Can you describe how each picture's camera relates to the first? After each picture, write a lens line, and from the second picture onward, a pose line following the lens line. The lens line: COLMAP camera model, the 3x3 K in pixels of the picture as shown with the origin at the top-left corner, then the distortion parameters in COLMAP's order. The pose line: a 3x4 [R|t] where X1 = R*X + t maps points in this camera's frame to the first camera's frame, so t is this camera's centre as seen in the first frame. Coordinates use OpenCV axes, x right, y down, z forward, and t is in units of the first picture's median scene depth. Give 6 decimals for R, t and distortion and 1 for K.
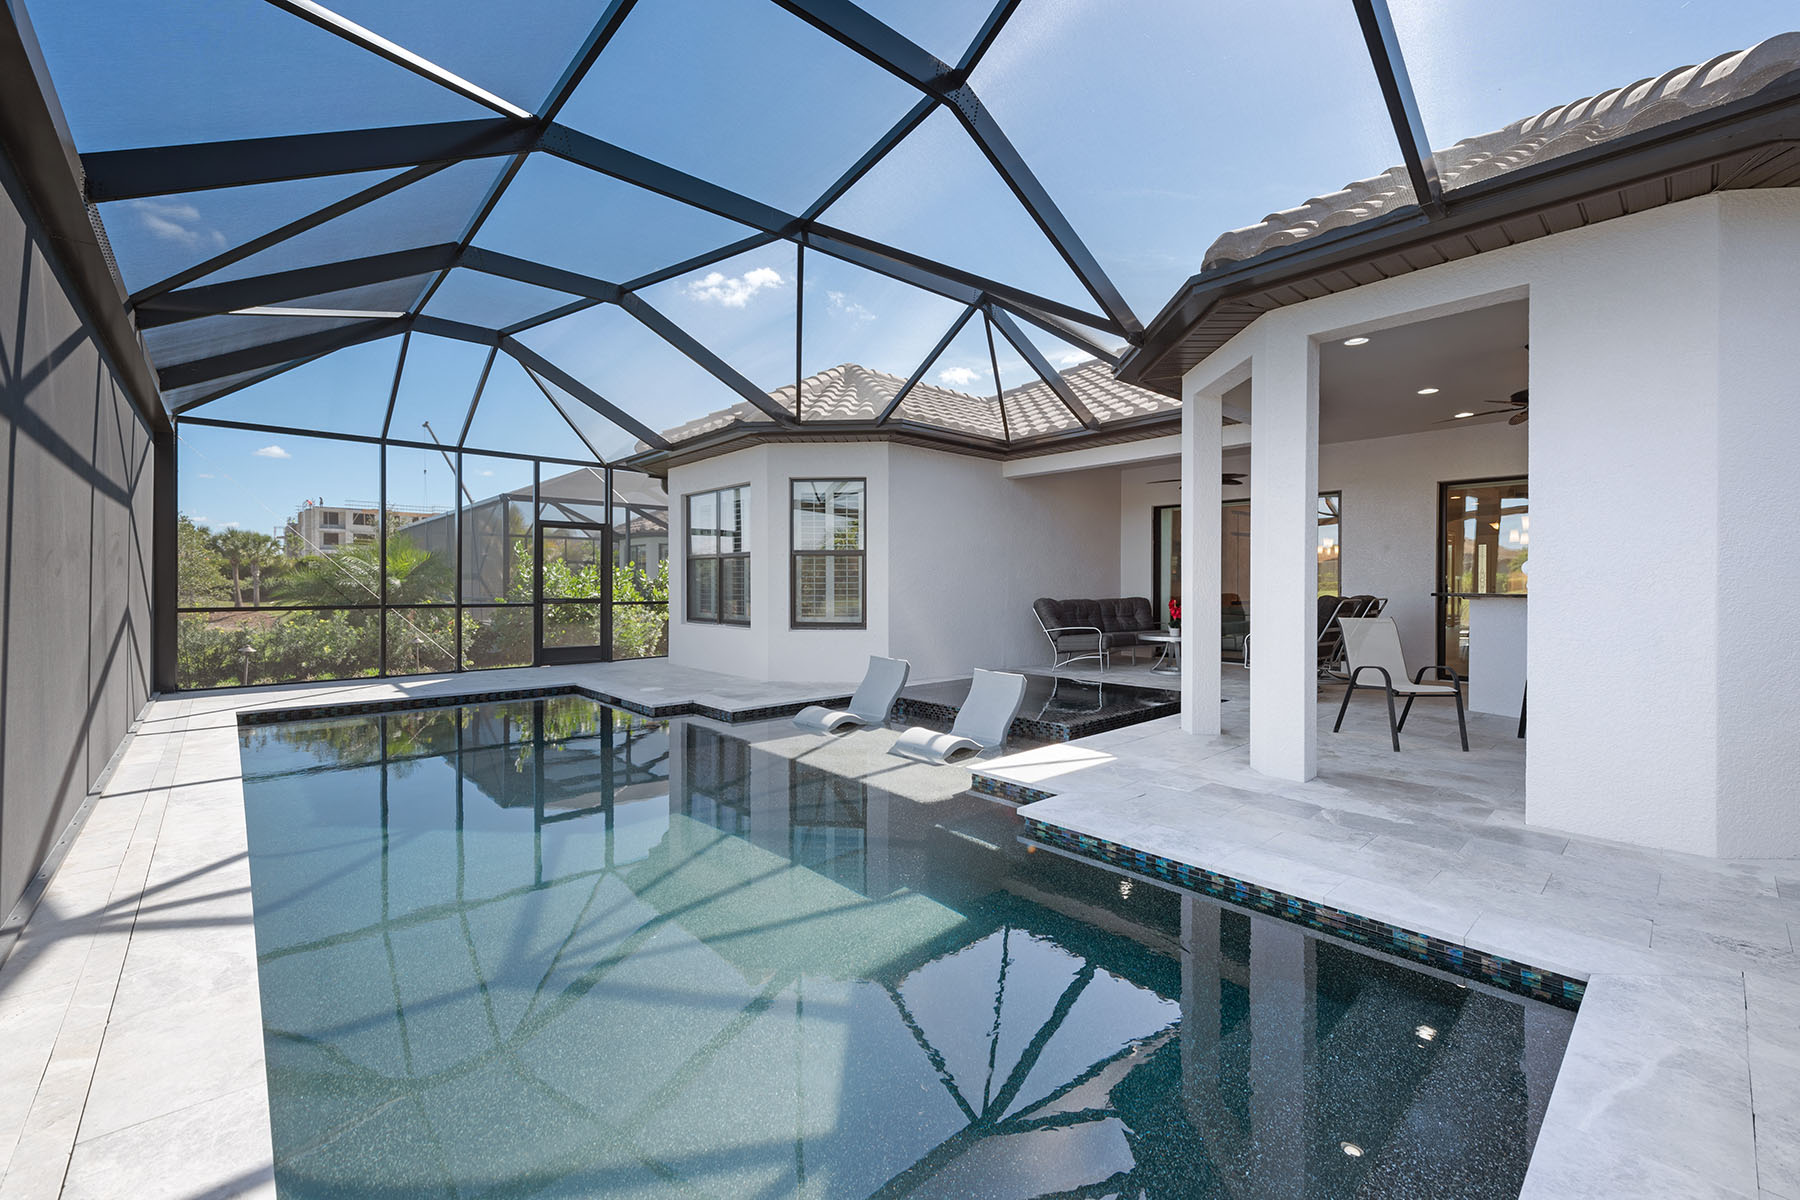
lens RADIAL K [[750.0, 0, 902.9], [0, 750.0, 594.4], [0, 0, 1]] dist [0.001057, -0.000082]
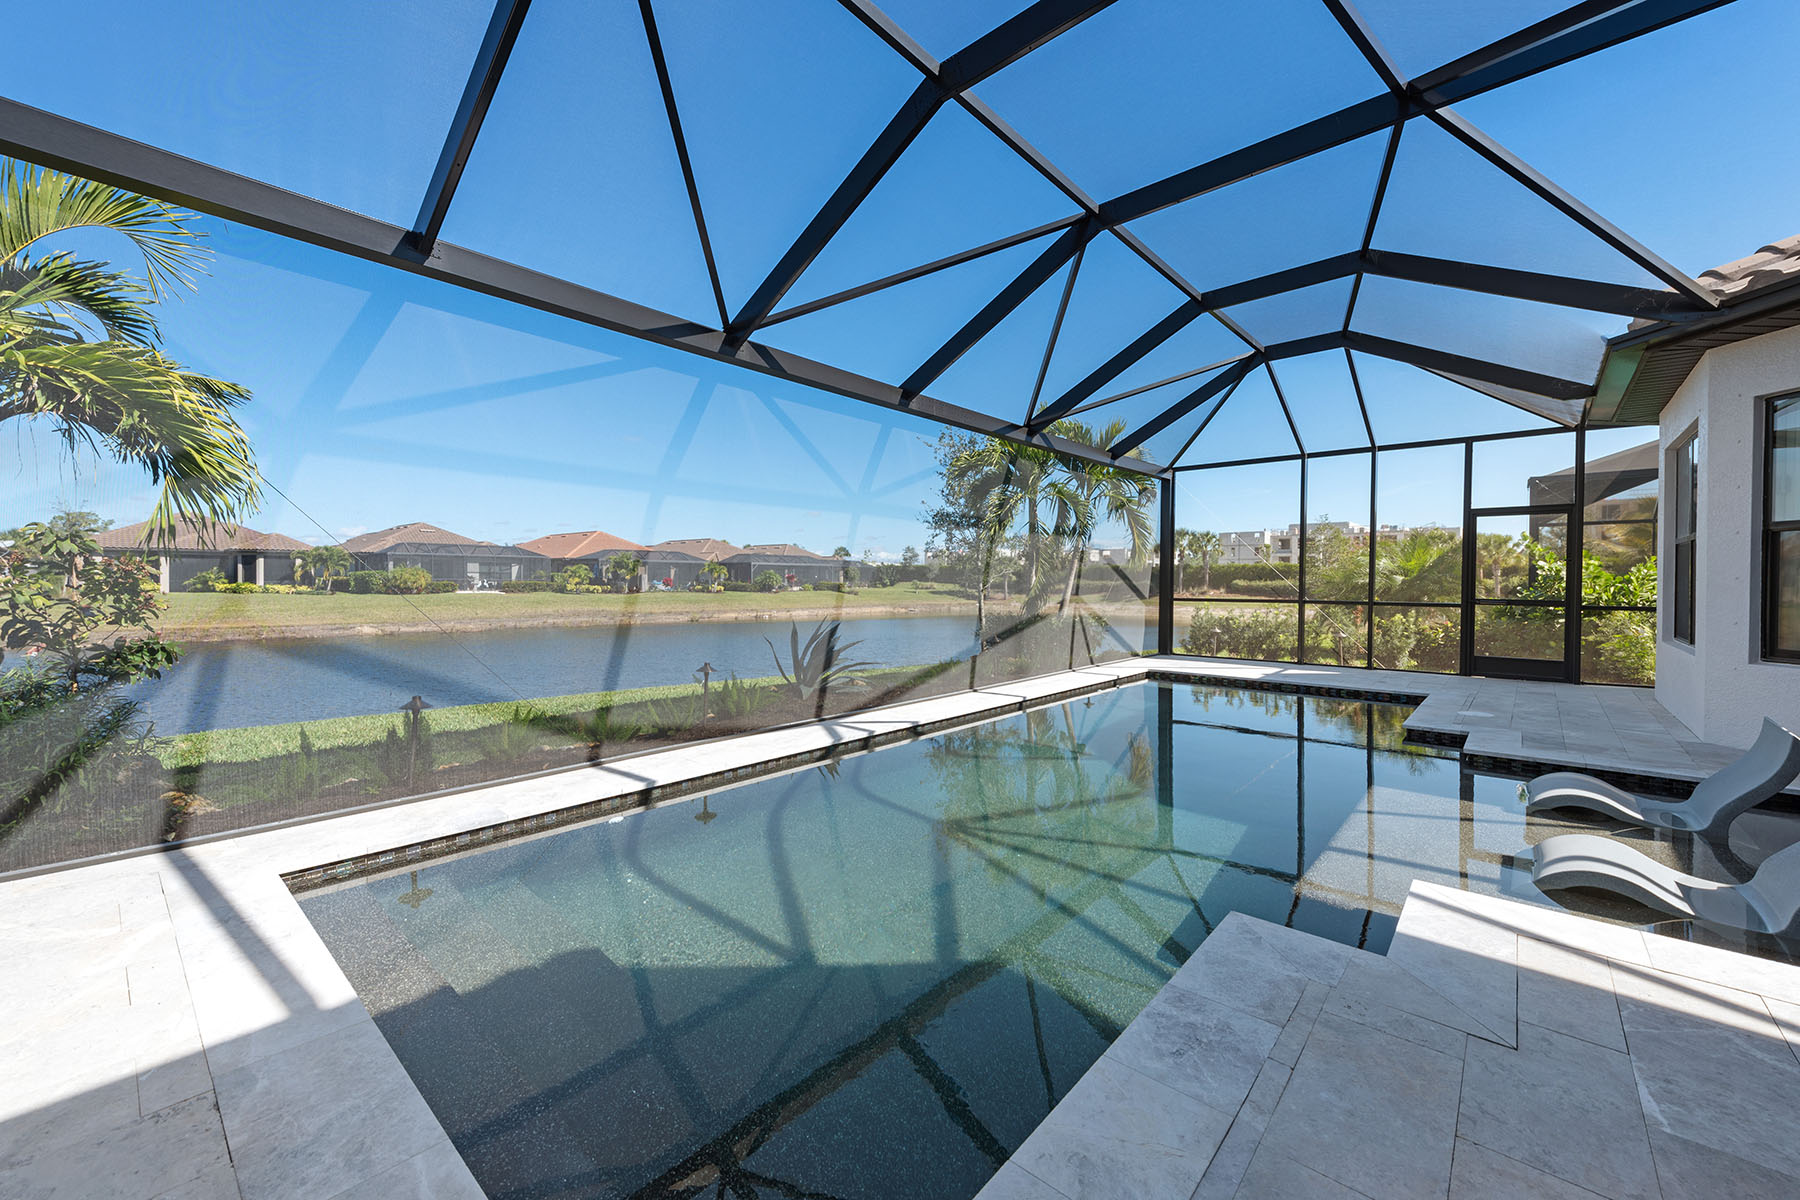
lens RADIAL K [[707.6, 0, 900.0], [0, 707.6, 600.0], [0, 0, 1]] dist [0.003062, -0.000311]
pose [[0.058257, 0.026928, -0.997938, 0.356899], [-0.017193, 0.999515, 0.025967, -0.001461], [0.998154, 0.015645, 0.058691, 0.306142]]
